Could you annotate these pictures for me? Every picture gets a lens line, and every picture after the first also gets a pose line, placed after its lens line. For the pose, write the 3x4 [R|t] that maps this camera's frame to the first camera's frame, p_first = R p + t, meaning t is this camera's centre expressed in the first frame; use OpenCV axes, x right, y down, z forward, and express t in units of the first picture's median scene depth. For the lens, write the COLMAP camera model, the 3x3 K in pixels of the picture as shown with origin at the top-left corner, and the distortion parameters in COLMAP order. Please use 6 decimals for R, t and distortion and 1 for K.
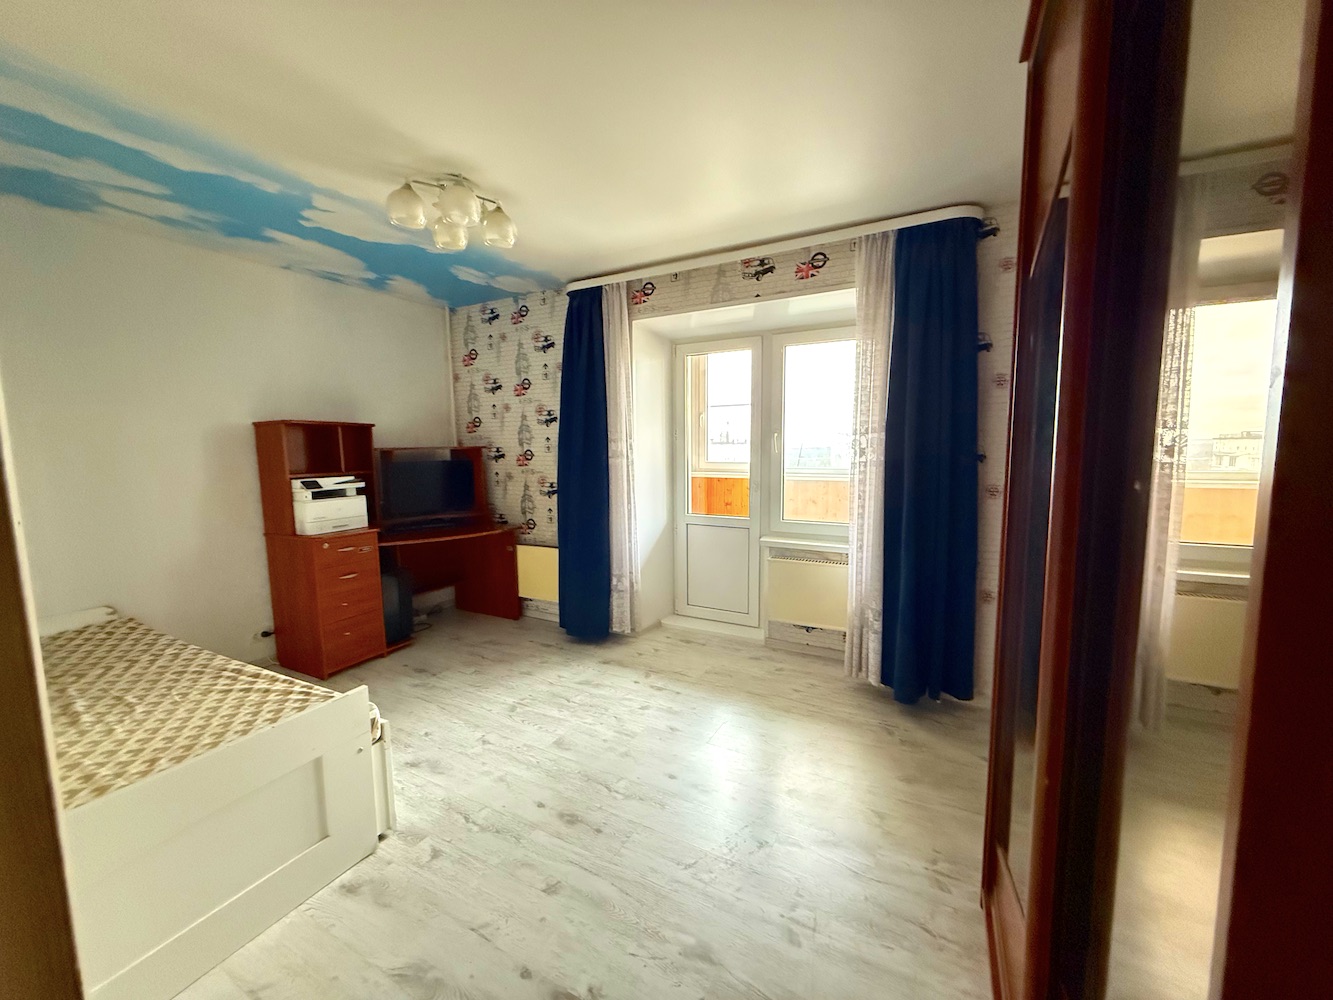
lens RADIAL K [[529.8, 0, 662.1], [0, 529.8, 497.3], [0, 0, 1]] dist [0.002042, 0.000106]
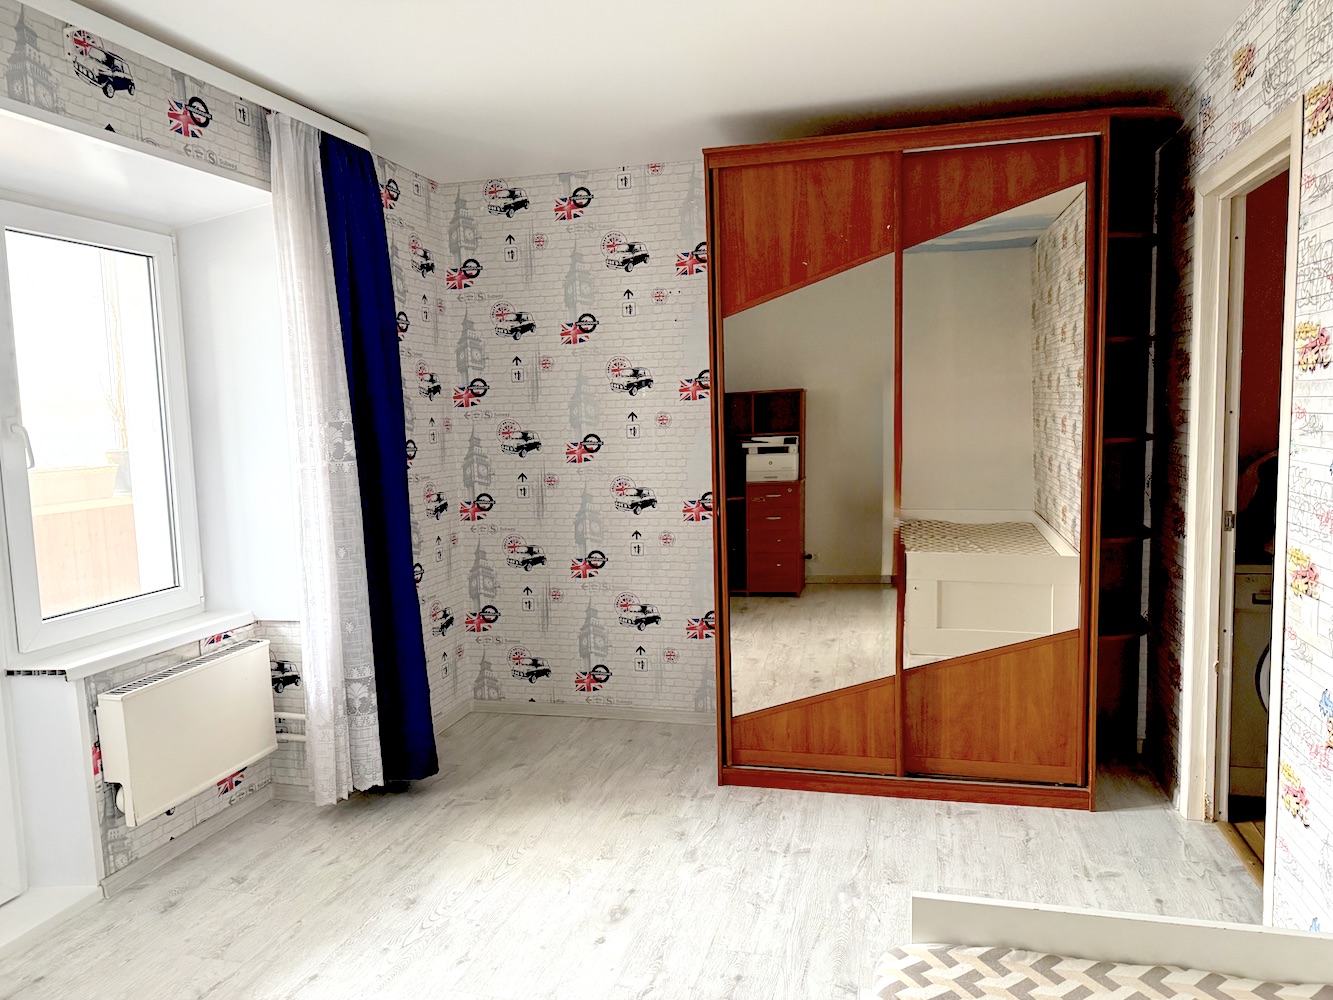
lens RADIAL K [[940.1, 0, 667.5], [0, 940.1, 506.4], [0, 0, 1]] dist [0.032308, -0.035275]
pose [[-0.239610, -0.087753, 0.966895, -0.771159], [0.125601, 0.984736, 0.120498, -0.096987], [-0.962710, 0.150316, -0.224931, 0.779891]]
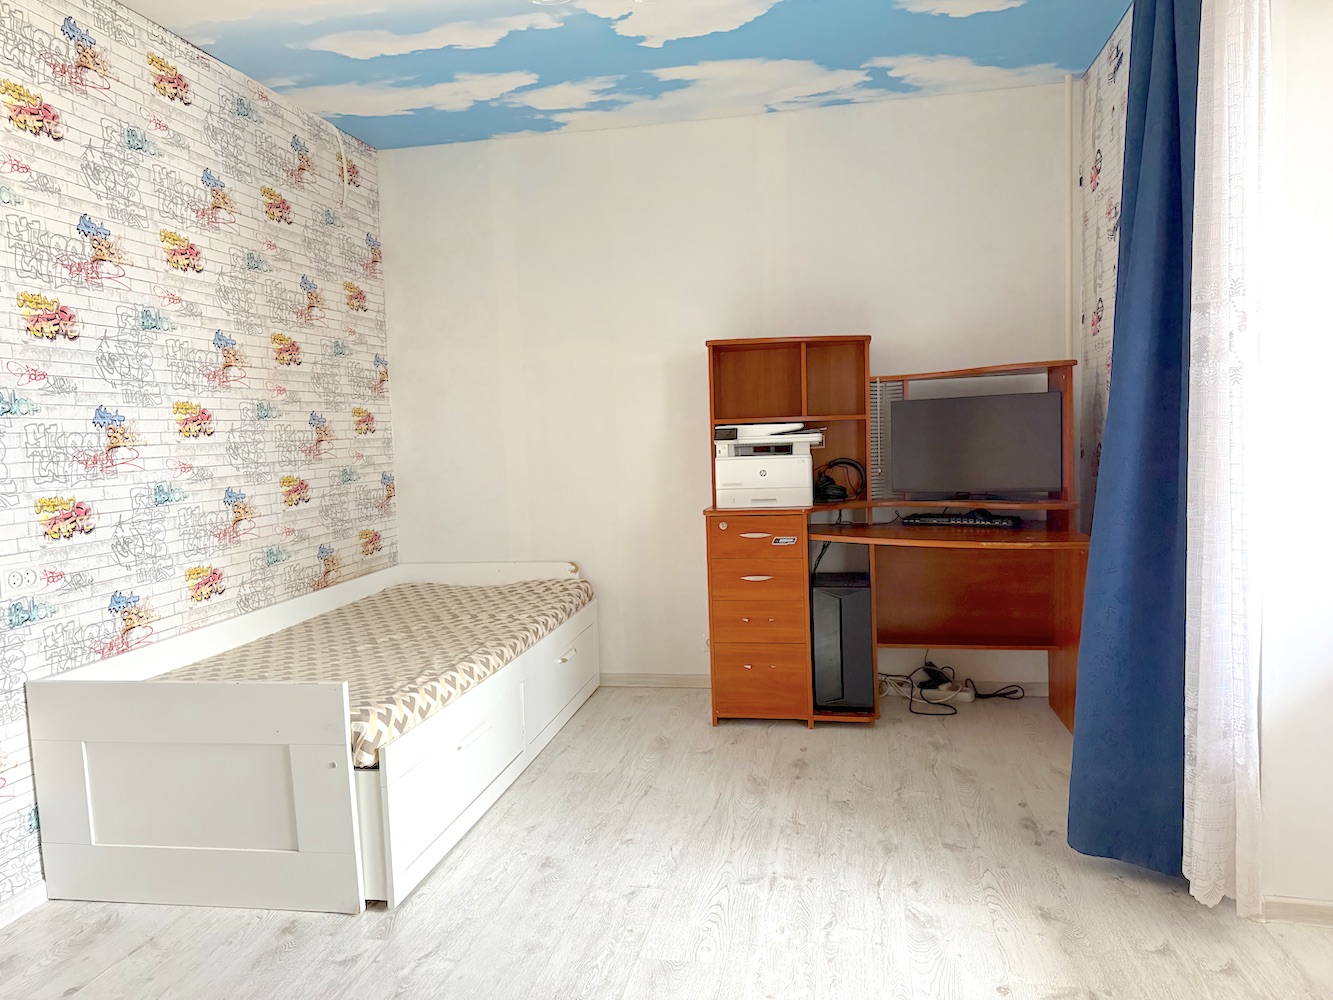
lens RADIAL K [[940.1, 0, 667.2], [0, 940.1, 504.0], [0, 0, 1]] dist [0.032308, -0.035275]
pose [[0.307740, 0.076567, -0.948385, 0.453426], [-0.064714, 0.996133, 0.059423, -0.000250], [0.949267, 0.043087, 0.311504, 0.566298]]
